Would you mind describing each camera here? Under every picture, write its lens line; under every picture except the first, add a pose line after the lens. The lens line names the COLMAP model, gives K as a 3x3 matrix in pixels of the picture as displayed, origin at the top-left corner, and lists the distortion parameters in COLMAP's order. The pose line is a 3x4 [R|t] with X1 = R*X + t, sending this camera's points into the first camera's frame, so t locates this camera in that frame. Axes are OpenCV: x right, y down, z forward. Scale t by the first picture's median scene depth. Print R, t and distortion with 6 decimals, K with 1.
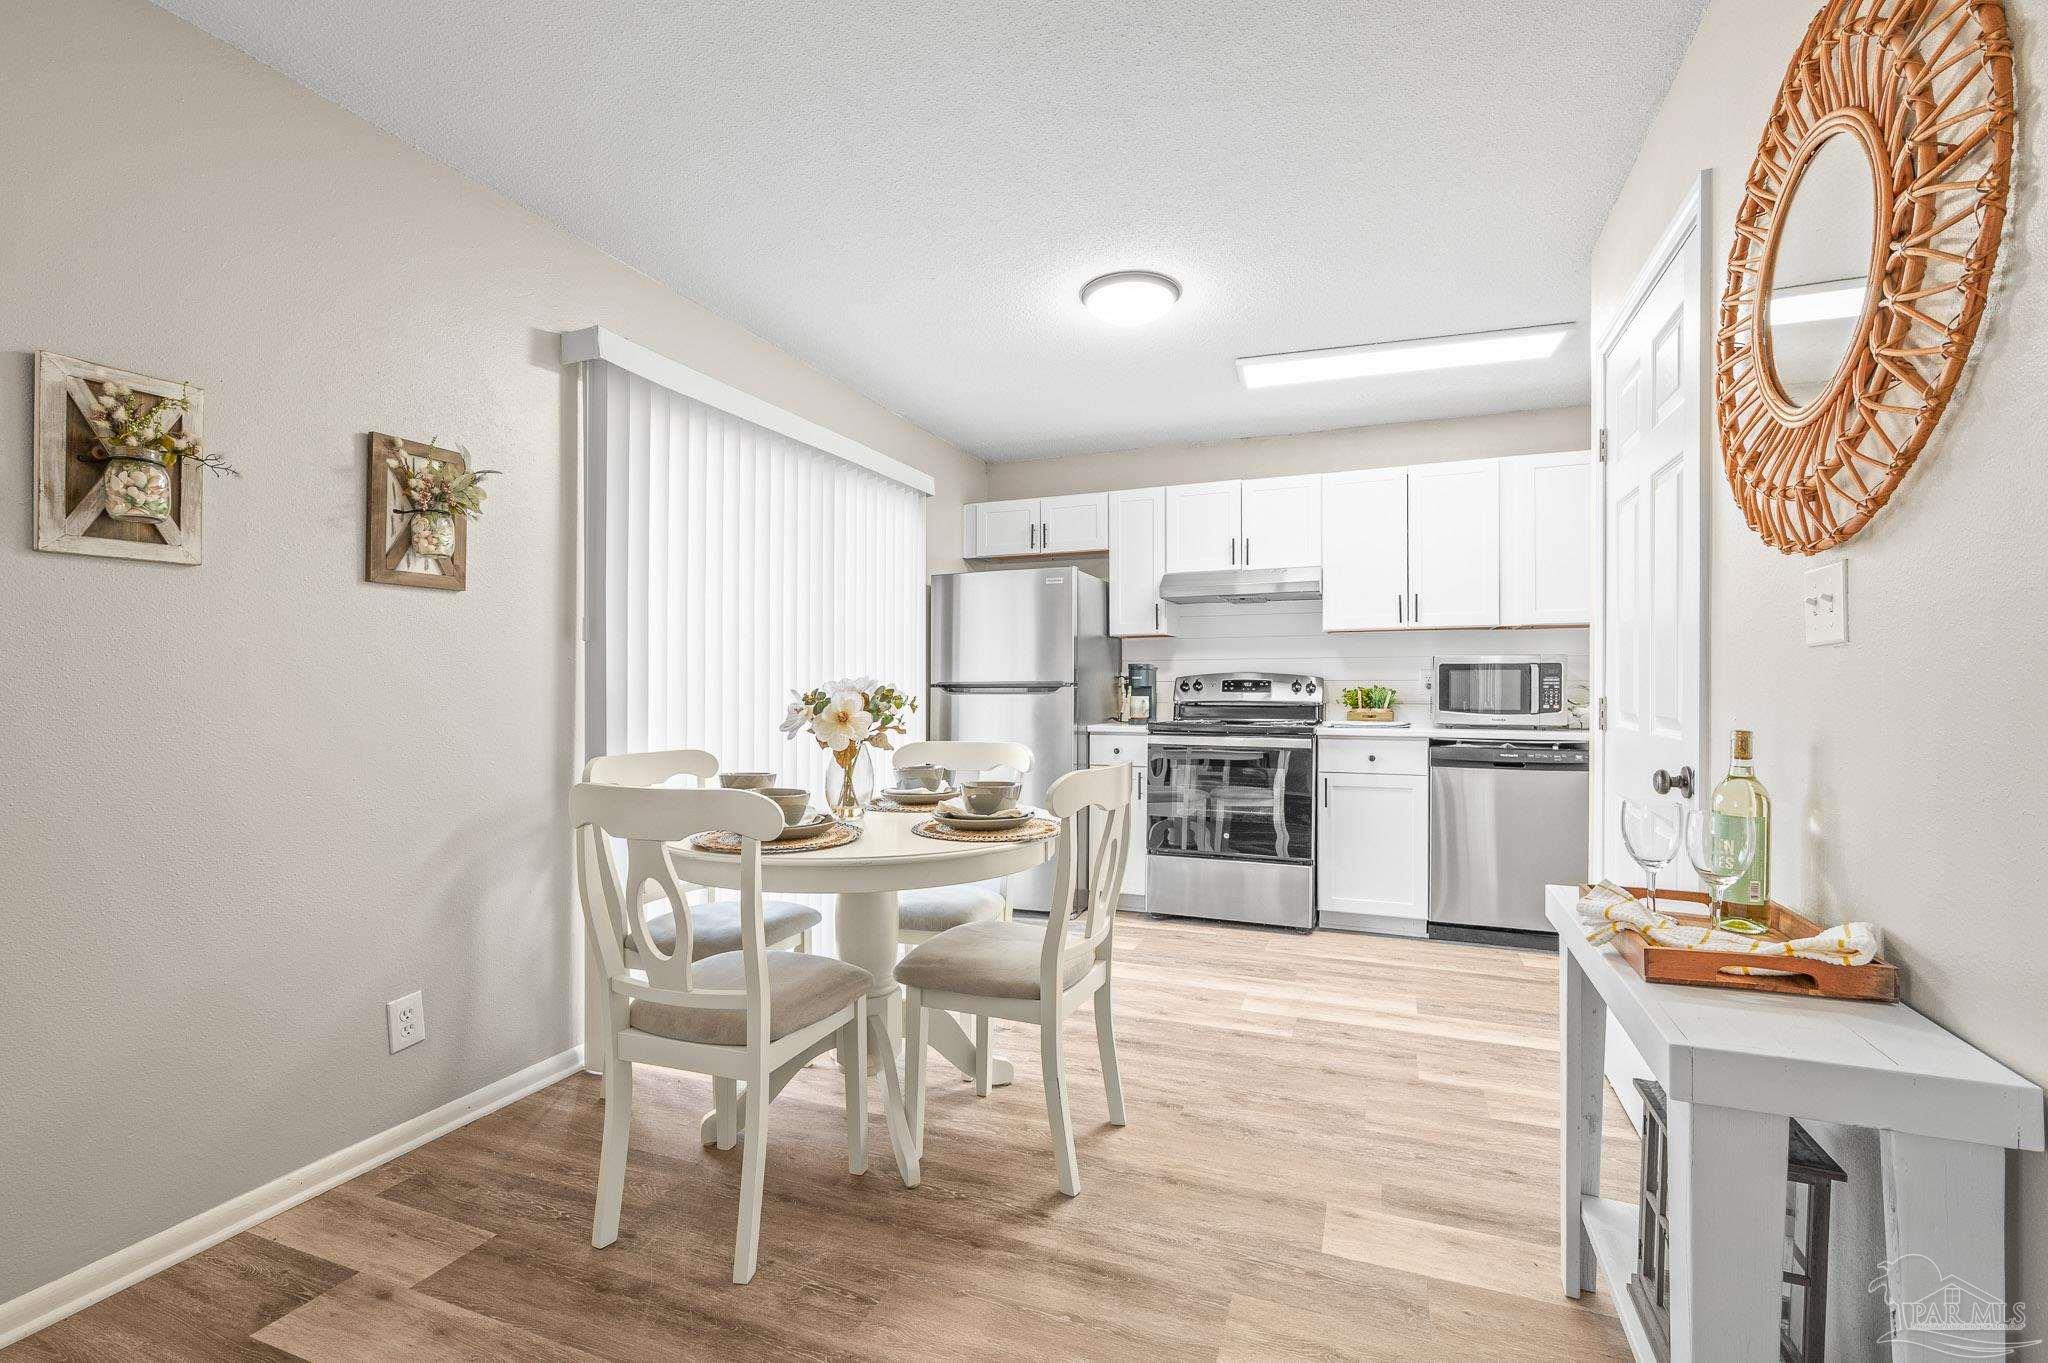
lens RADIAL K [[886.2, 0, 1044.1], [0, 886.2, 677.9], [0, 0, 1]] dist [0.002408, -0.000394]
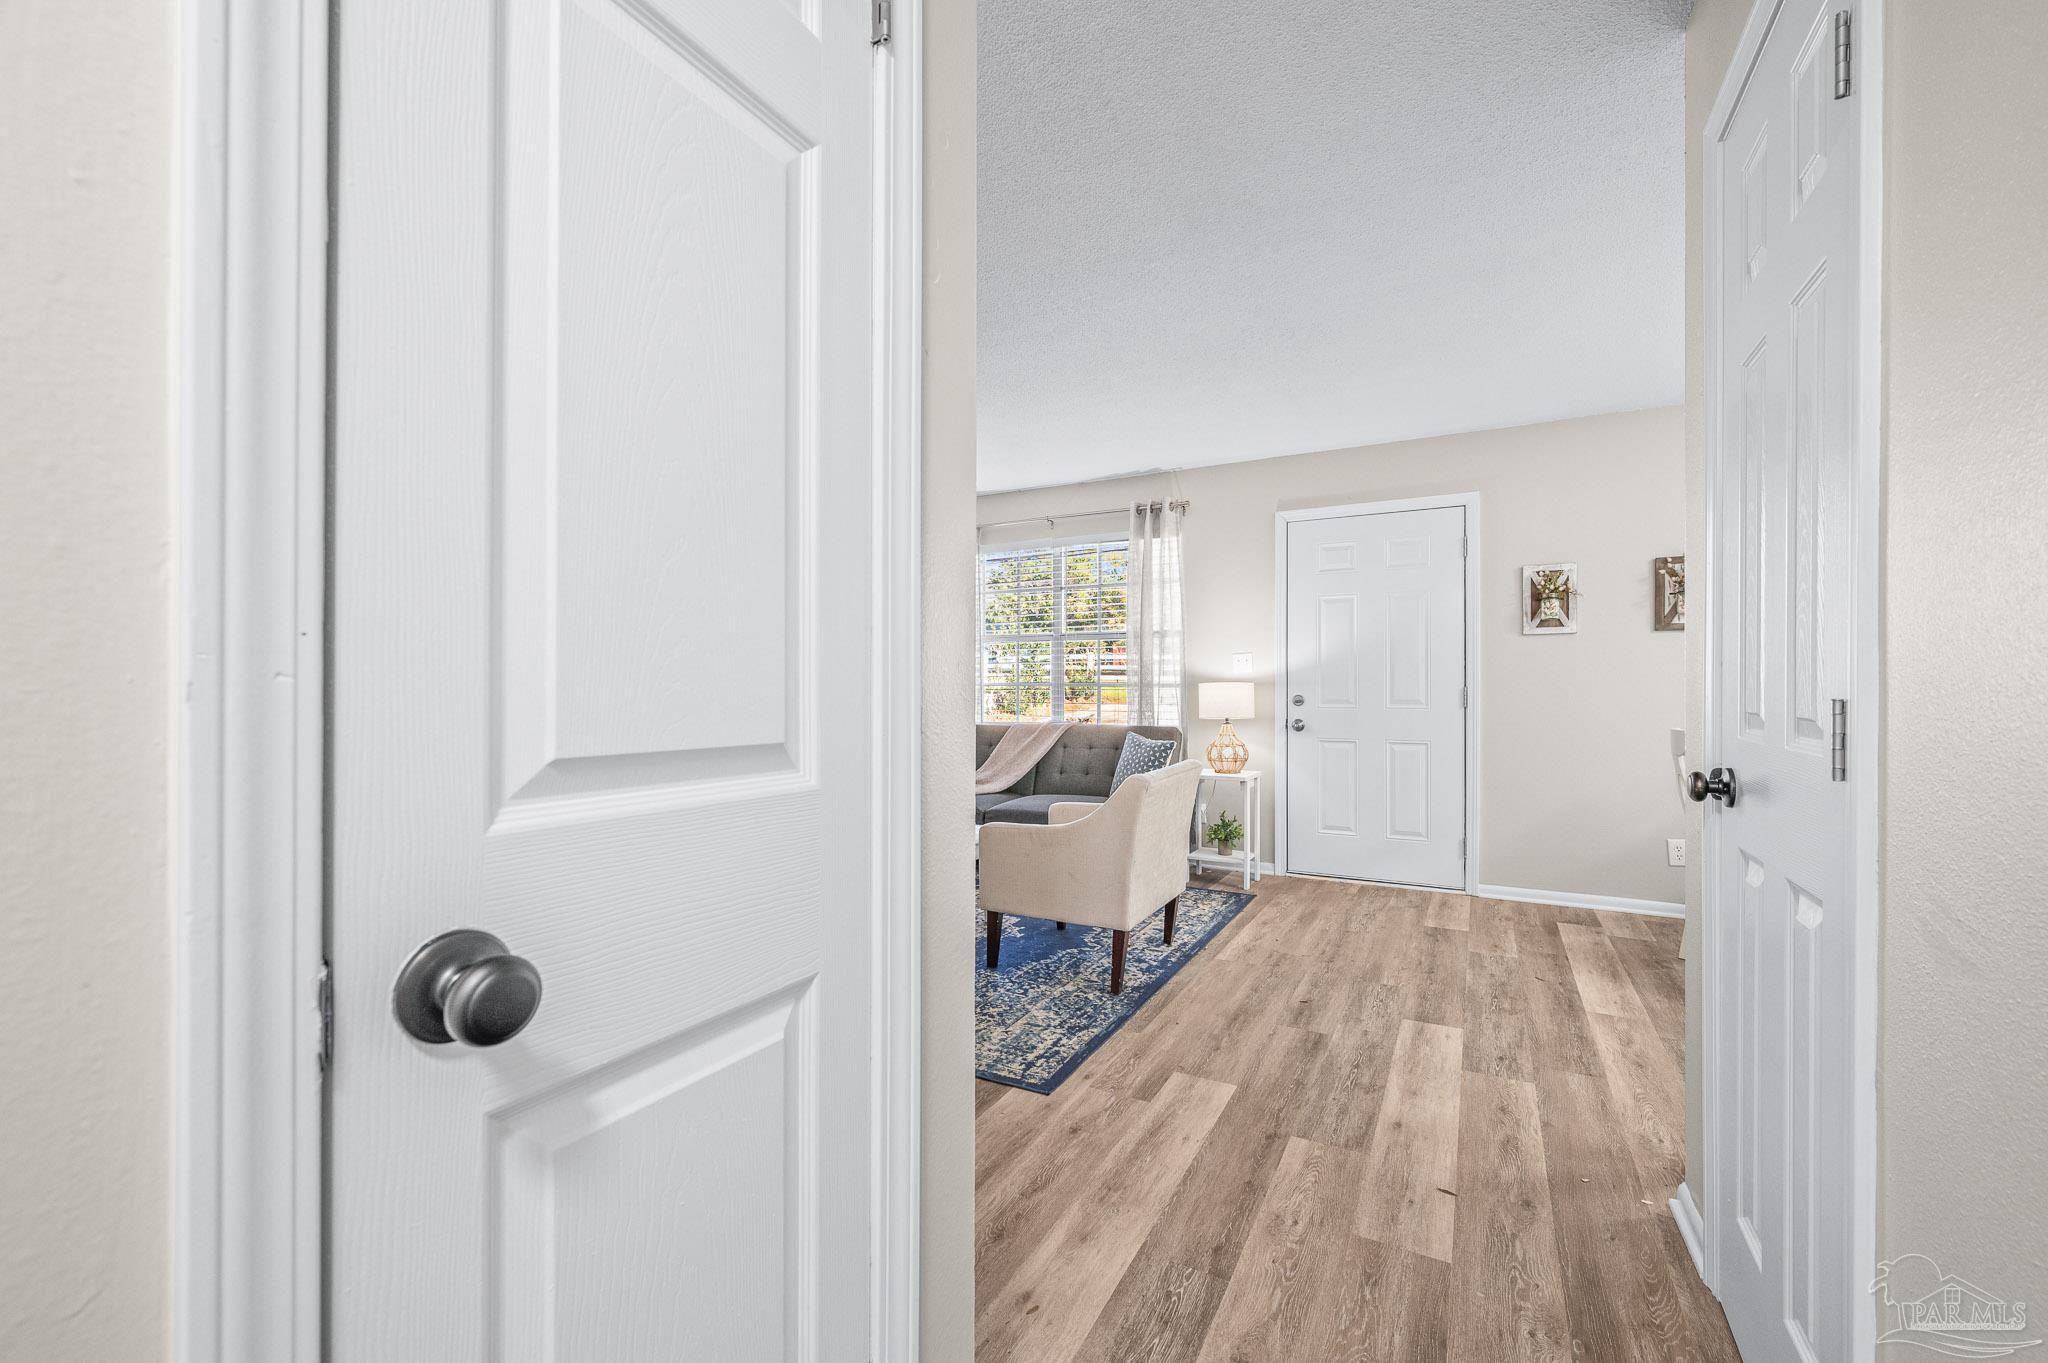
lens RADIAL K [[832.8, 0, 1036.6], [0, 832.8, 687.1], [0, 0, 1]] dist [0.000927, 0.000276]
pose [[-0.124501, -0.000149, -0.992220, 0.727964], [0.002954, 0.999995, -0.000521, 0.009871], [0.992215, -0.002996, -0.124500, -0.100291]]
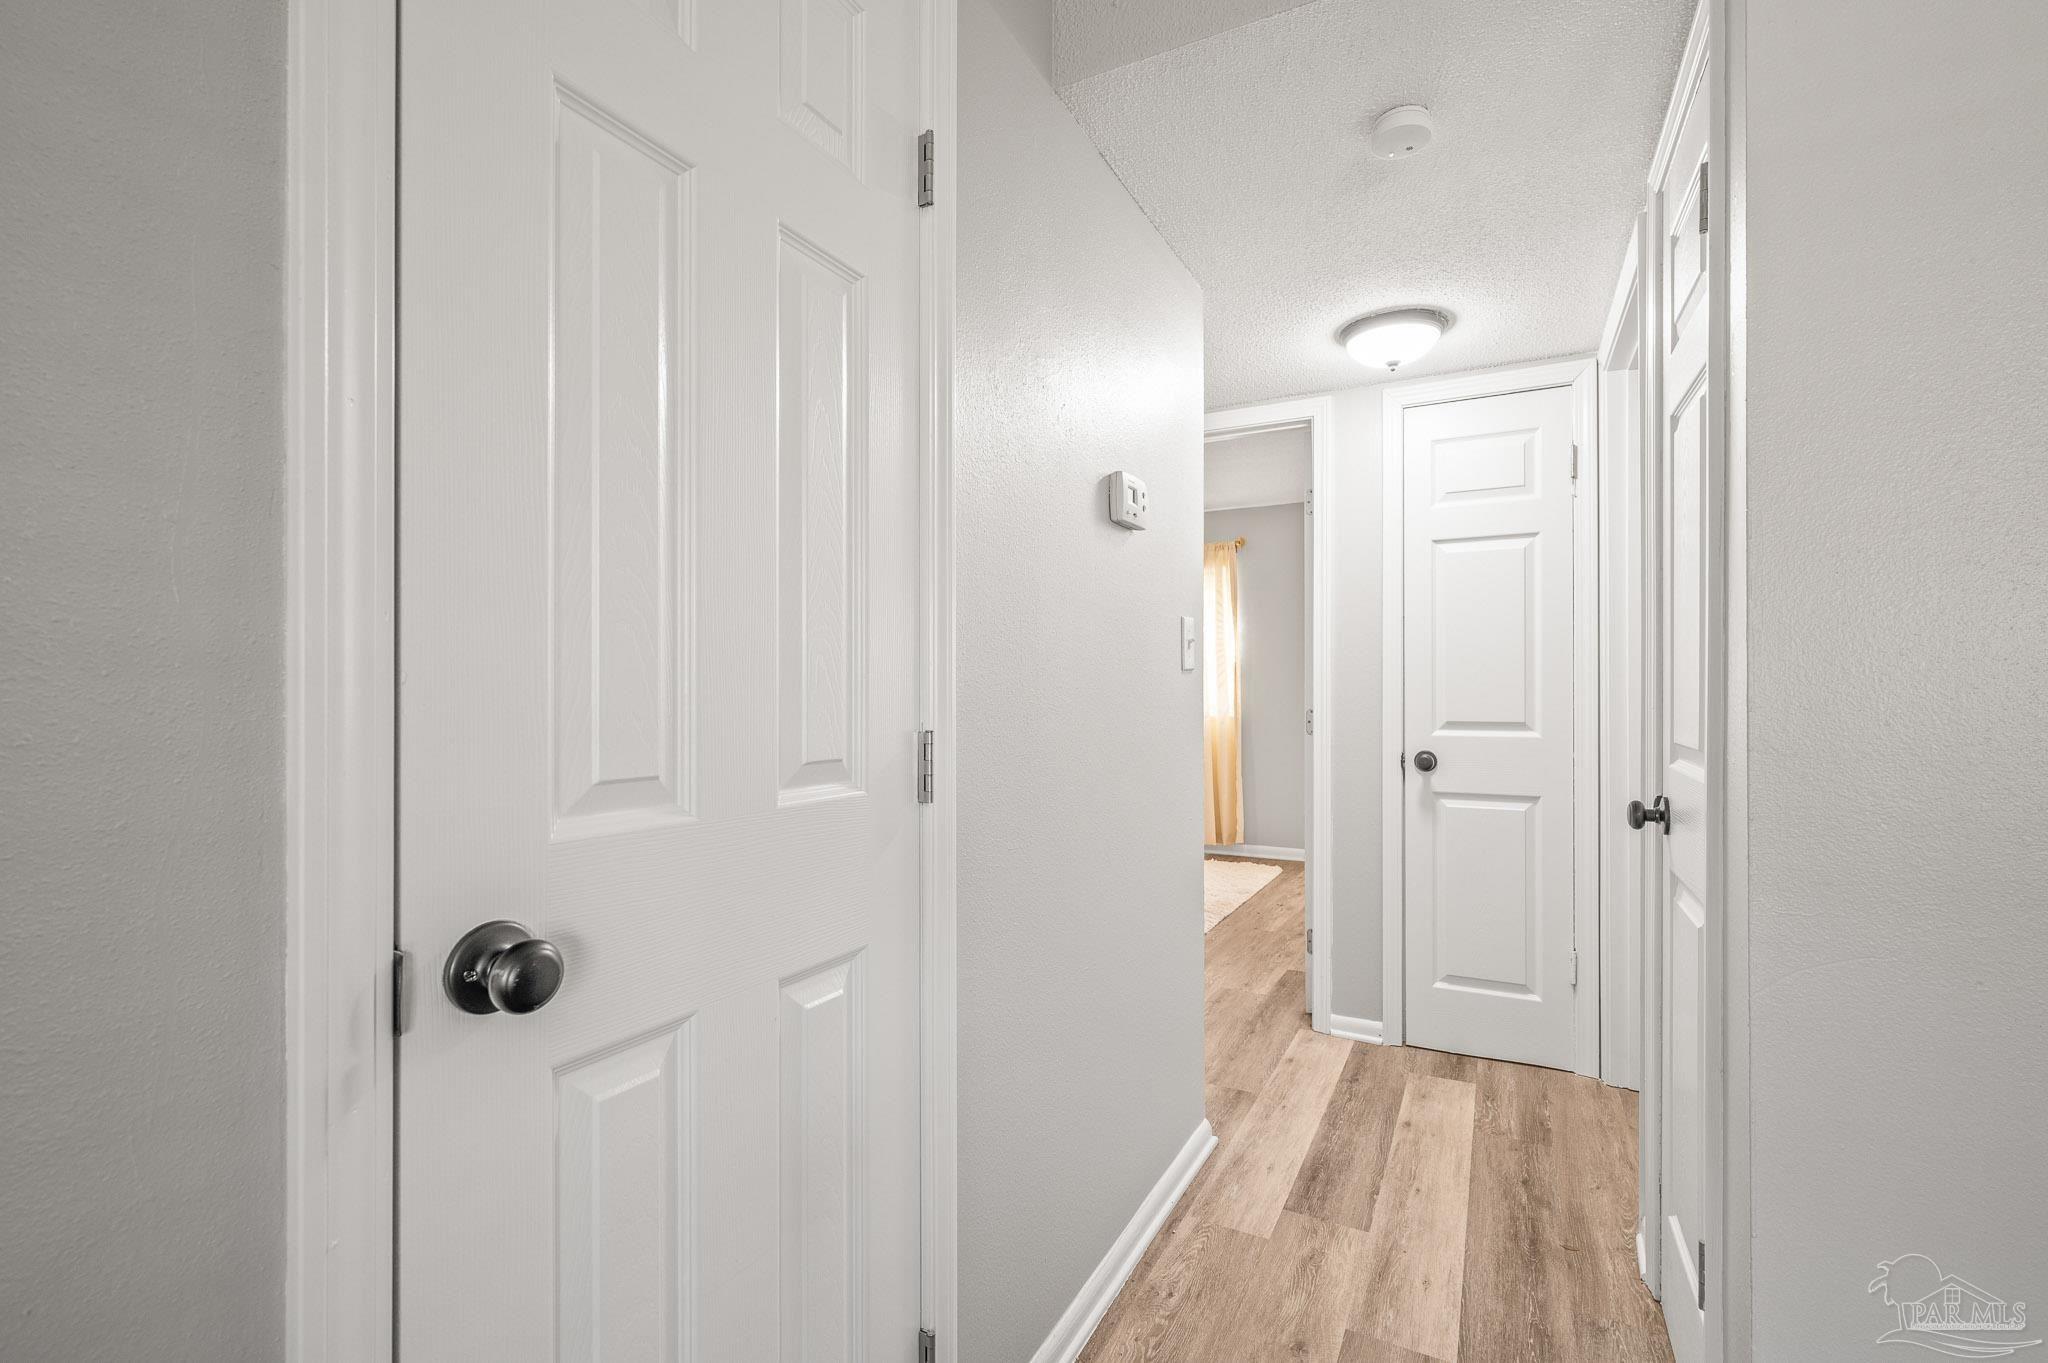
lens RADIAL K [[904.1, 0, 1029.3], [0, 904.1, 681.8], [0, 0, 1]] dist [-0.000709, -0.000039]
pose [[0.116609, 0.005401, 0.993163, 0.159501], [-0.011240, 0.999928, -0.004118, -0.001547], [-0.993114, -0.010683, 0.116661, 0.035009]]
